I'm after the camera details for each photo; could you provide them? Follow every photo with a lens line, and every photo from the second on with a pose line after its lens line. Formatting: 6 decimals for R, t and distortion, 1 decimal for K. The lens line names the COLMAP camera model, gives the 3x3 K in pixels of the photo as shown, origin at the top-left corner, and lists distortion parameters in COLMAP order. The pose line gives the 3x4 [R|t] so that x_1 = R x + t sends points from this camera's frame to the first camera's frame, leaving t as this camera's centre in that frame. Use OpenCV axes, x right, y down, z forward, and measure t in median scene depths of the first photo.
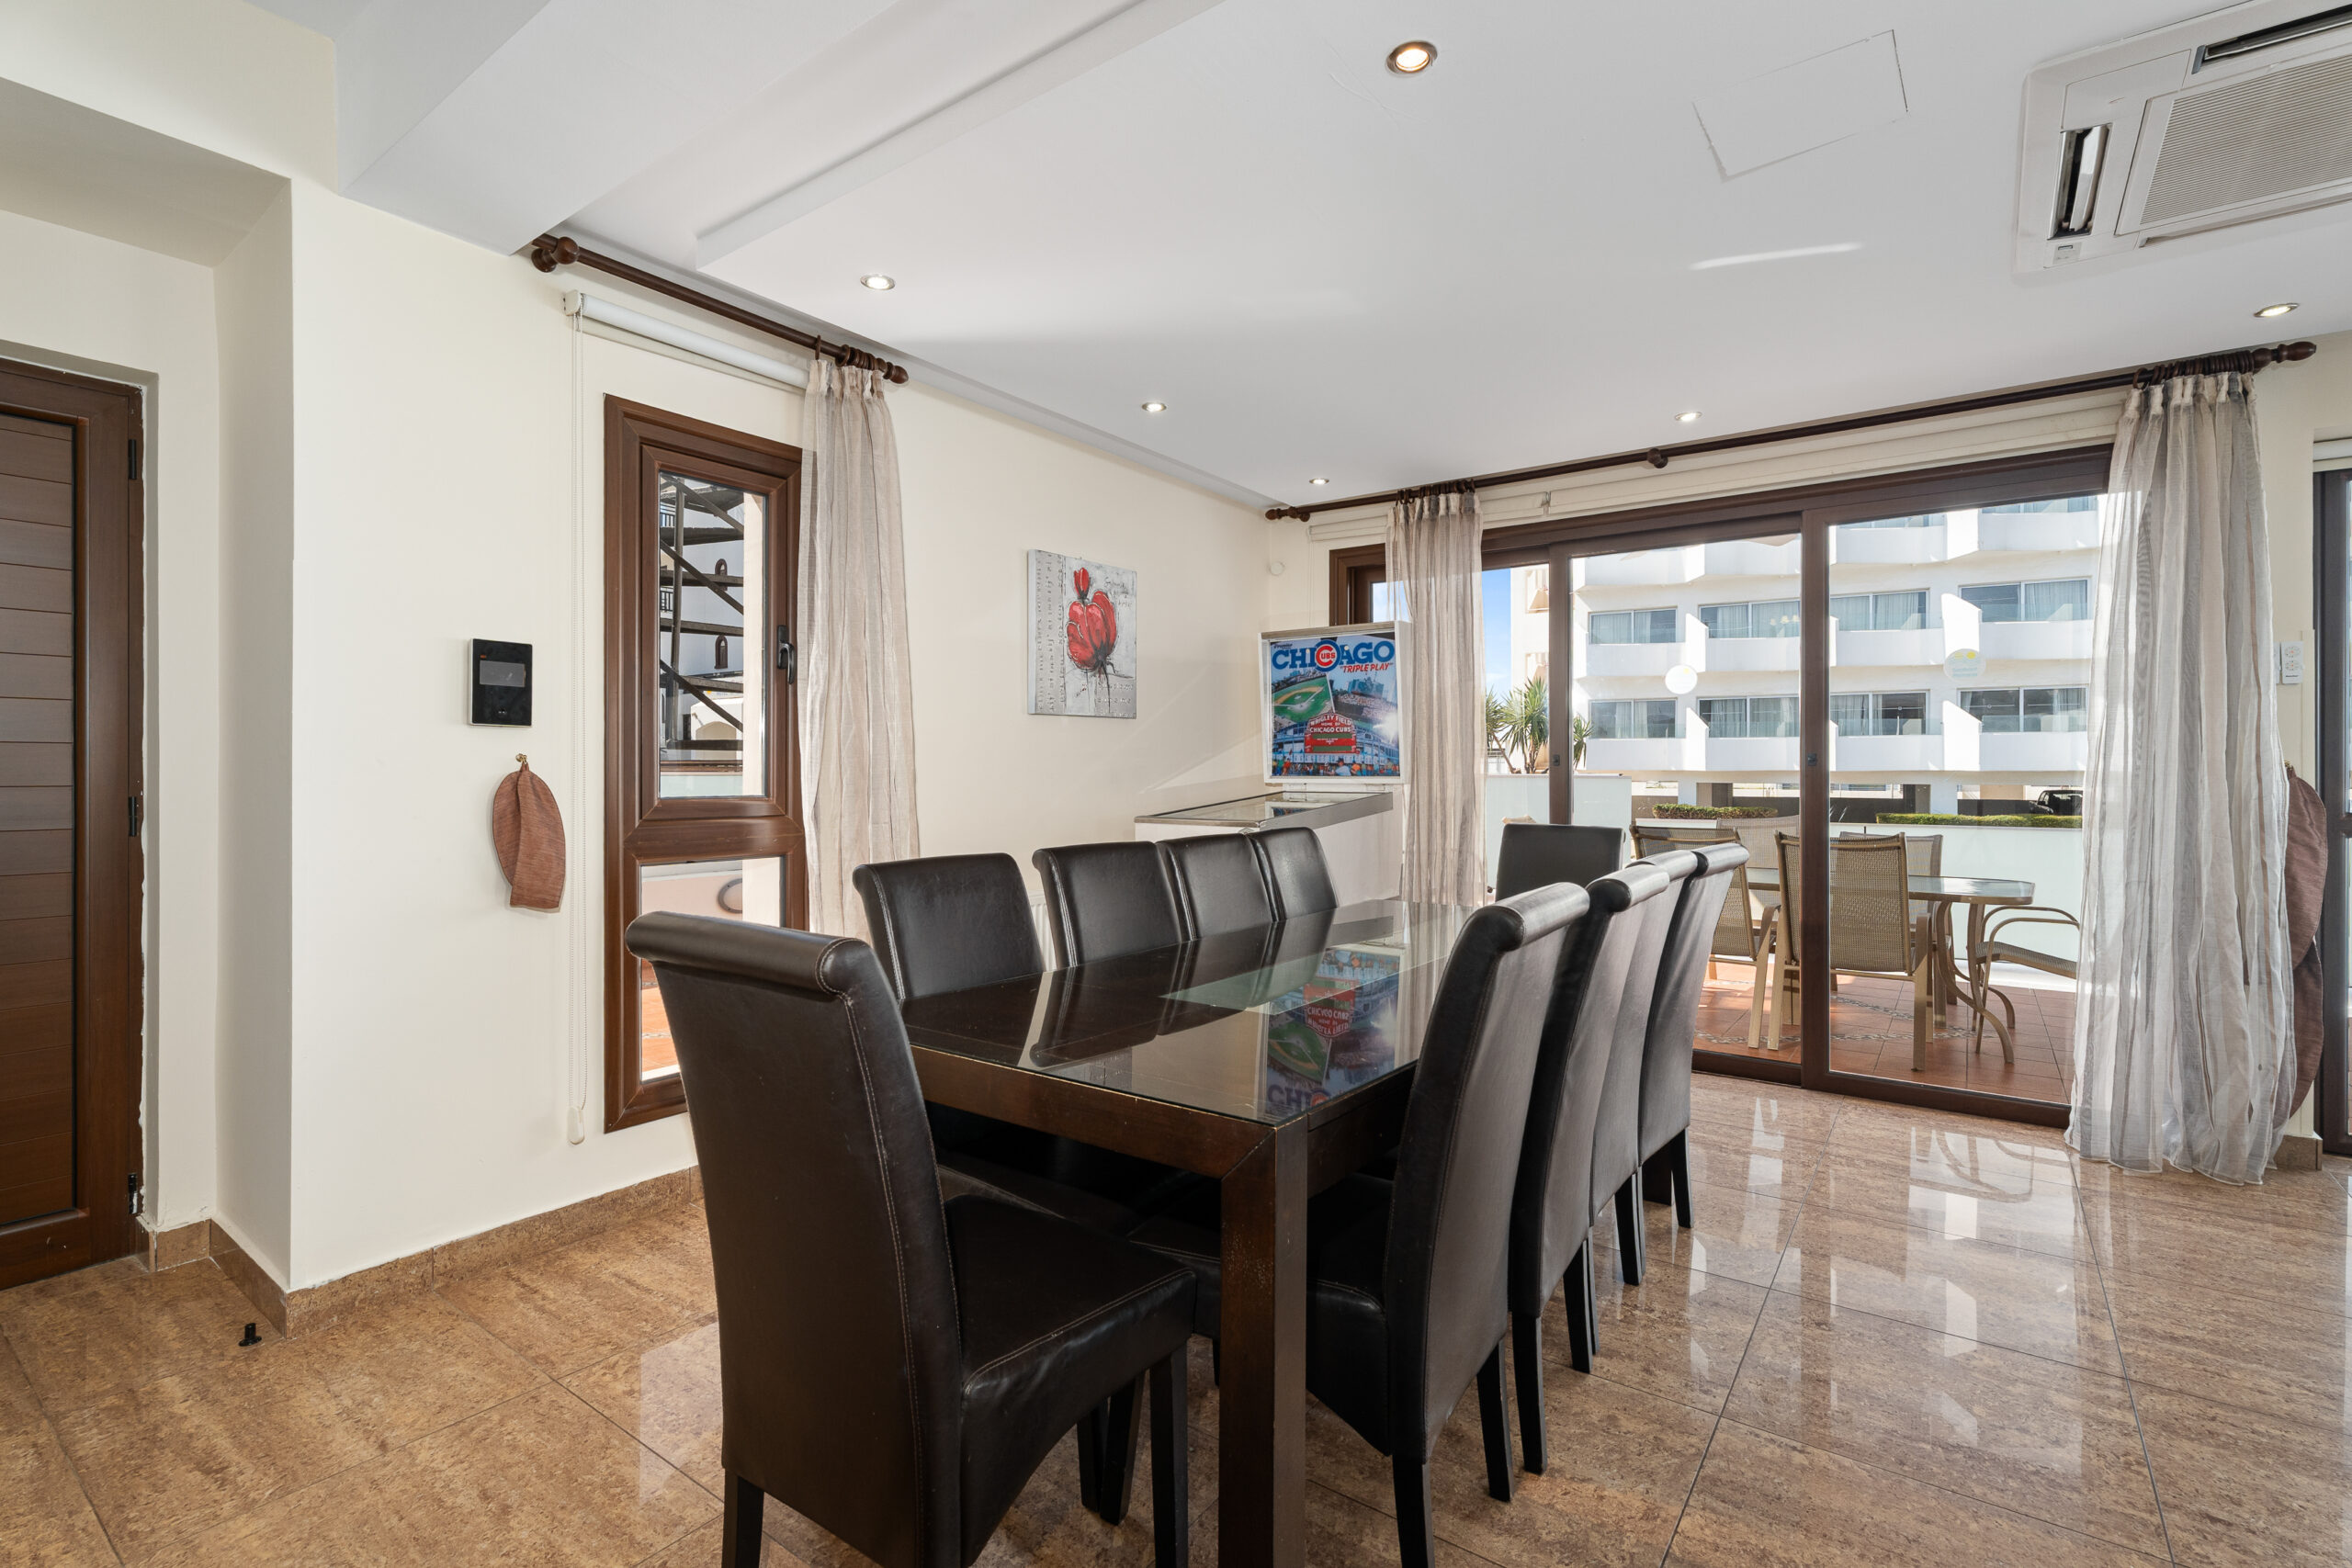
lens RADIAL K [[1084.6, 0, 1176.0], [0, 1084.6, 784.0], [0, 0, 1]] dist [0.021735, -0.000013]
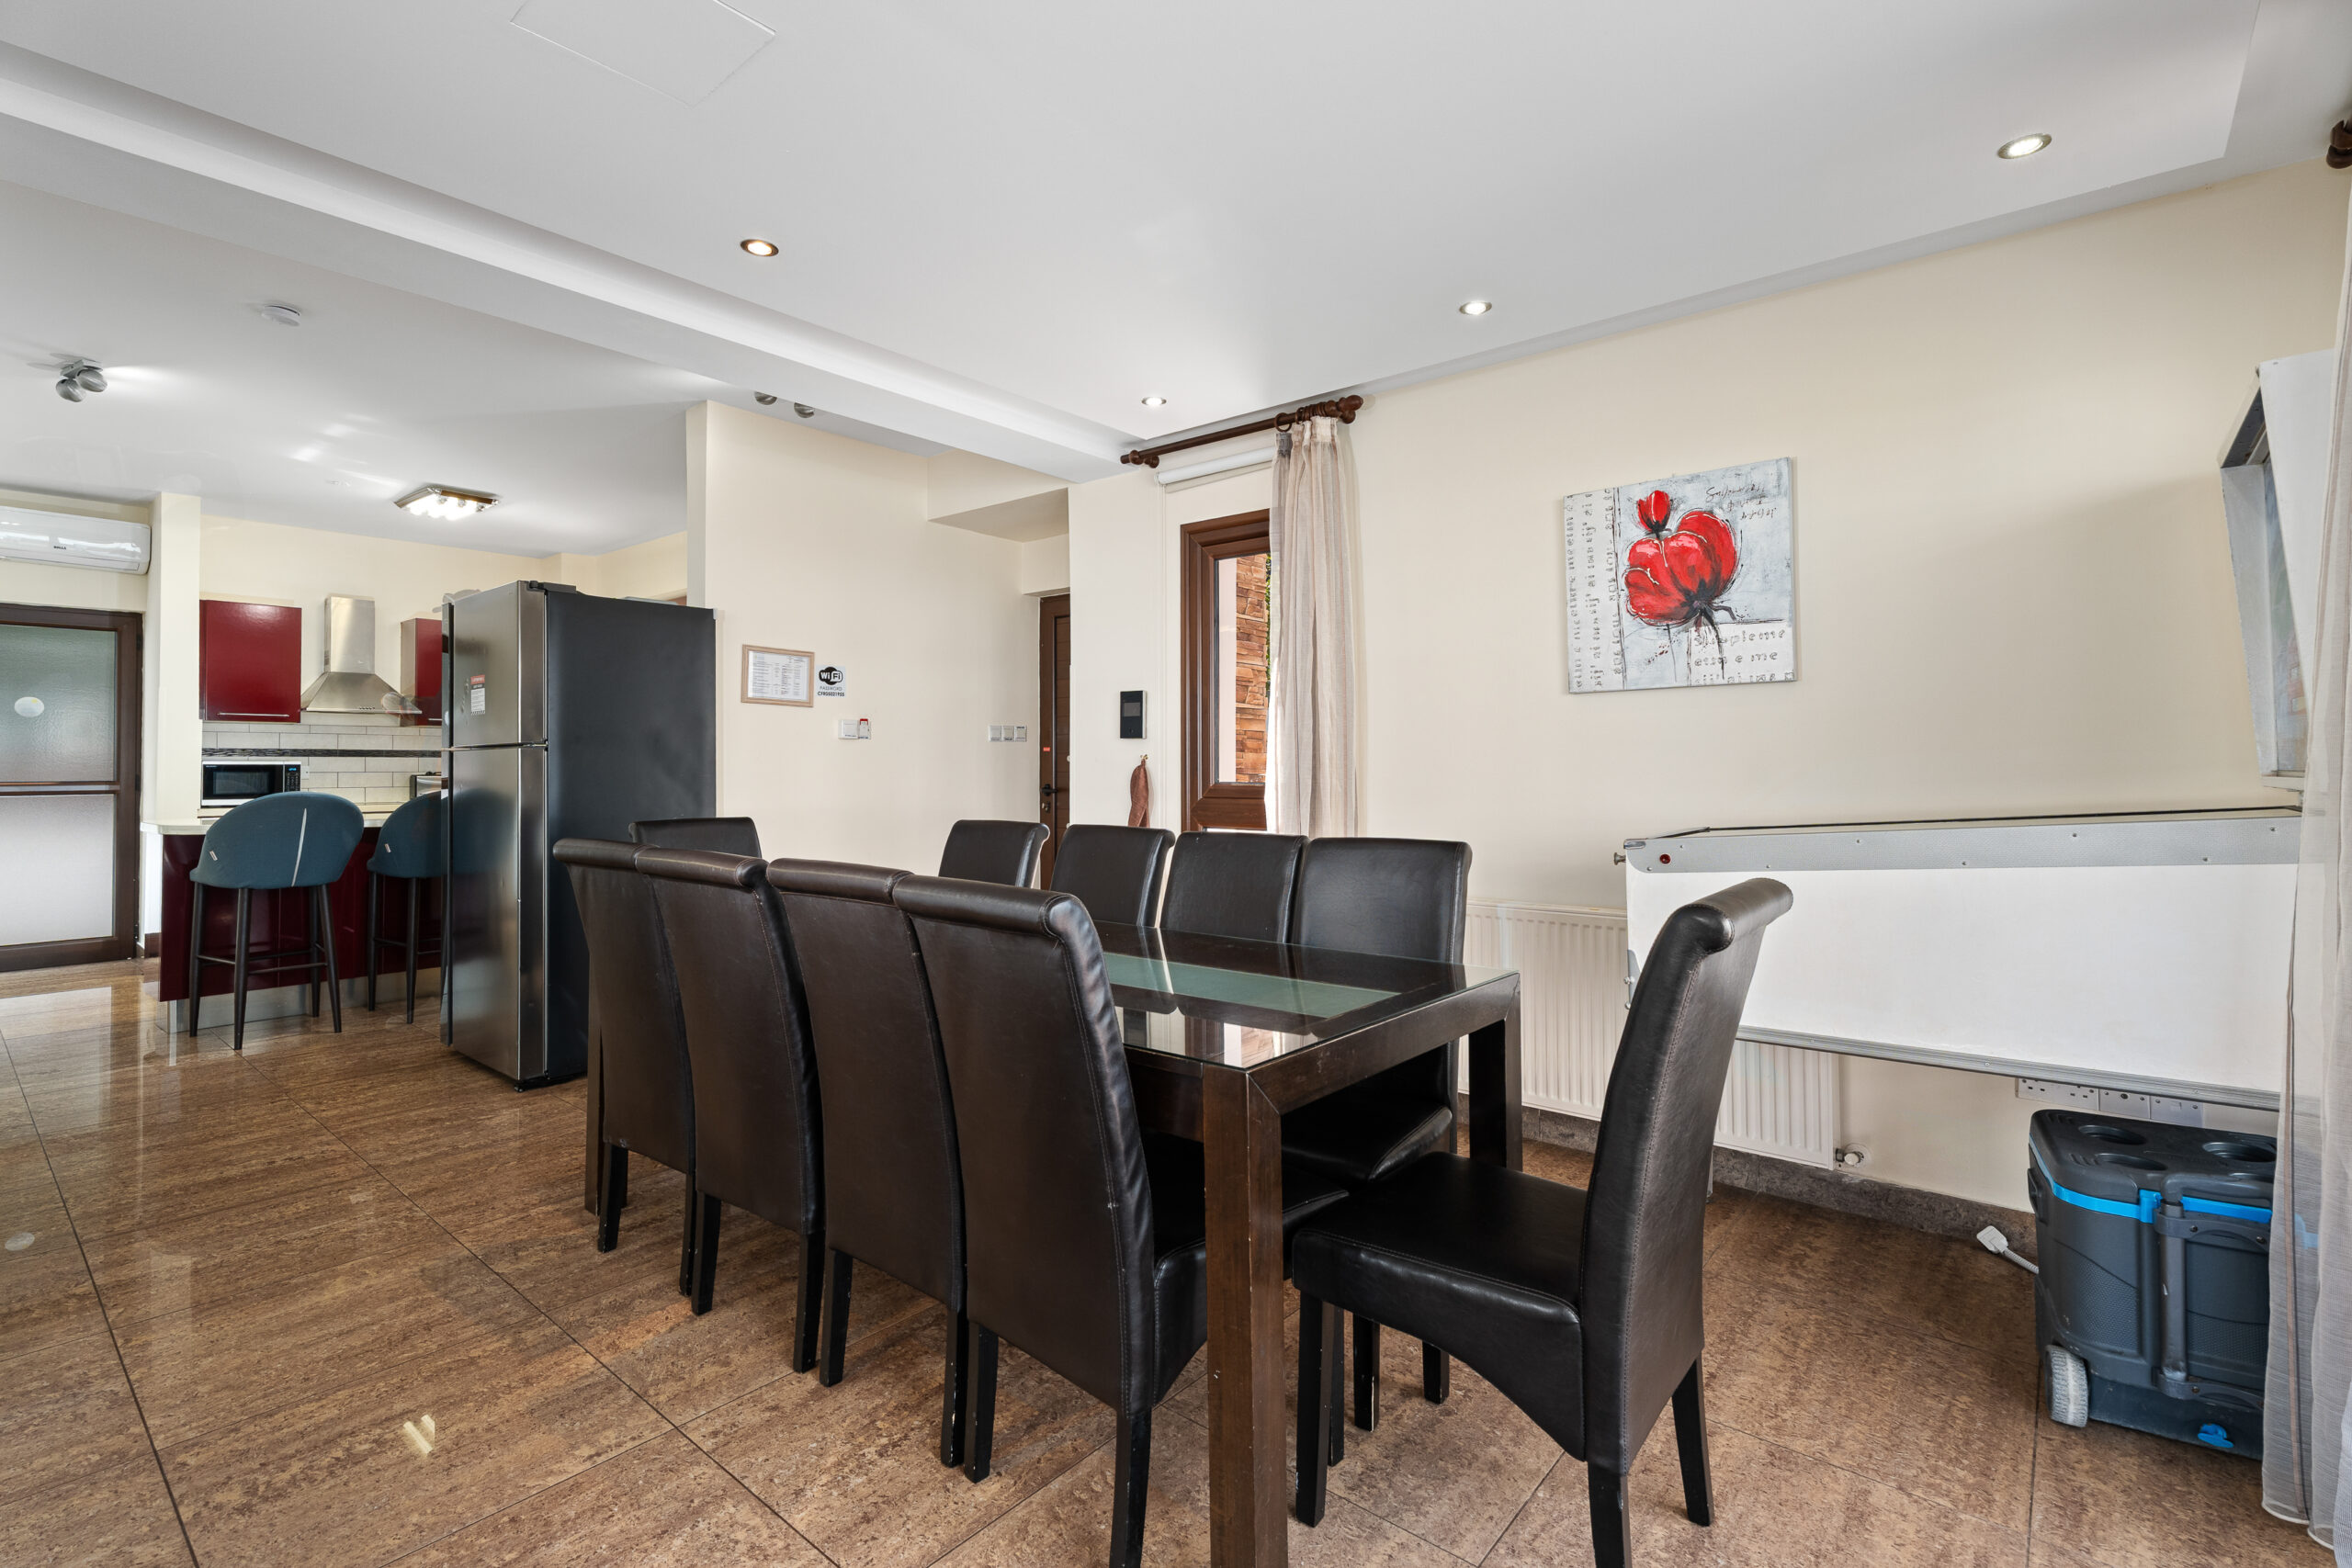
lens RADIAL K [[1059.6, 0, 1163.1], [0, 1059.6, 772.2], [0, 0, 1]] dist [0.000507, -0.000124]
pose [[-0.067167, 0.002792, -0.997738, 0.682070], [-0.011718, 0.999925, 0.003587, -0.003419], [0.997673, 0.011932, -0.067129, 0.725789]]
